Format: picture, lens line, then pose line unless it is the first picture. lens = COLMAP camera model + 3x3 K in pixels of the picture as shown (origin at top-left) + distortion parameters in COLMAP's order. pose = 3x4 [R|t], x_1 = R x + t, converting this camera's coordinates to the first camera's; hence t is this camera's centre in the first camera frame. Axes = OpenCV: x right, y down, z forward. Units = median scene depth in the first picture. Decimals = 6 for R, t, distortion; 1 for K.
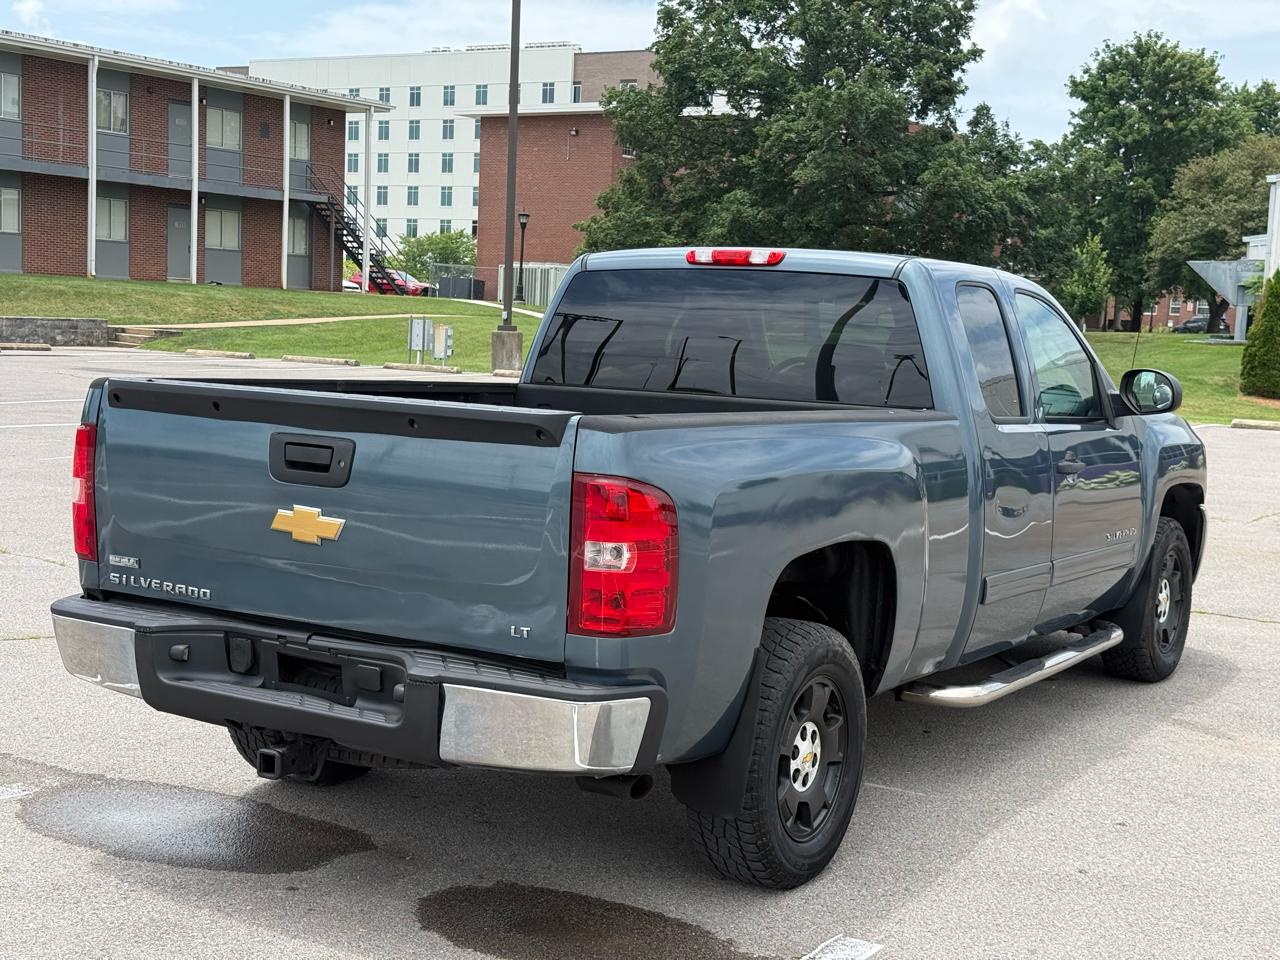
lens RADIAL K [[1813.4, 0, 633.9], [0, 1813.4, 542.8], [0, 0, 1]] dist [0.110446, -0.031617]
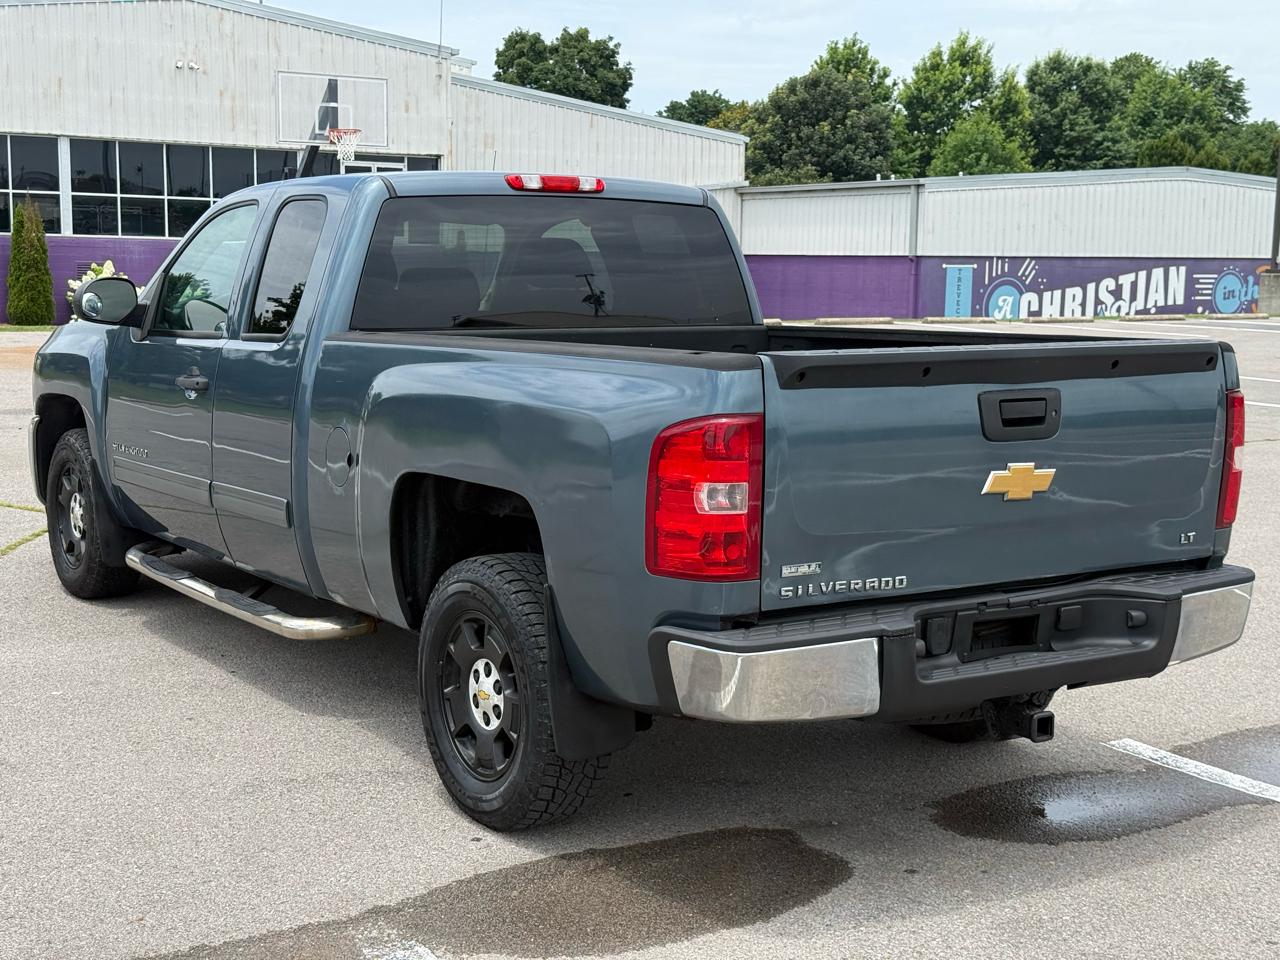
lens RADIAL K [[1813.4, 0, 633.9], [0, 1813.4, 542.8], [0, 0, 1]] dist [0.110446, -0.031617]
pose [[0.400715, -0.179300, 0.898487, -1.089529], [0.115279, 0.982737, 0.144699, -0.135668], [-0.908921, 0.045594, 0.414467, 0.744465]]
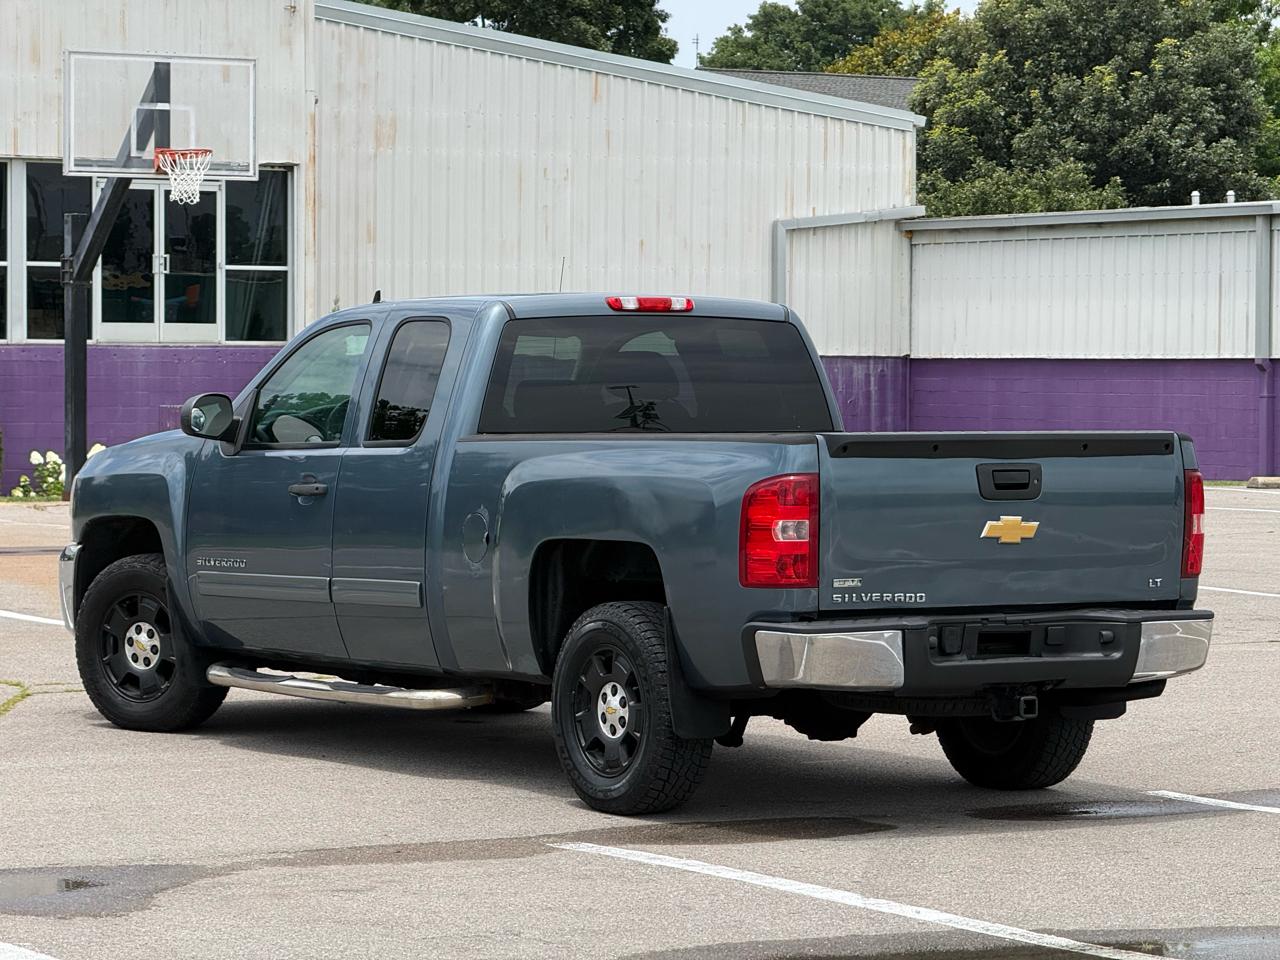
lens RADIAL K [[4367.2, 0, 640.0], [0, 4367.2, 480.0], [0, 0, 1]] dist [0.333445, -0.597379]
pose [[0.407961, -0.064436, 0.910723, -3.065057], [0.121402, 0.992477, 0.015839, -0.124159], [-0.904892, 0.104102, 0.412714, -0.084419]]
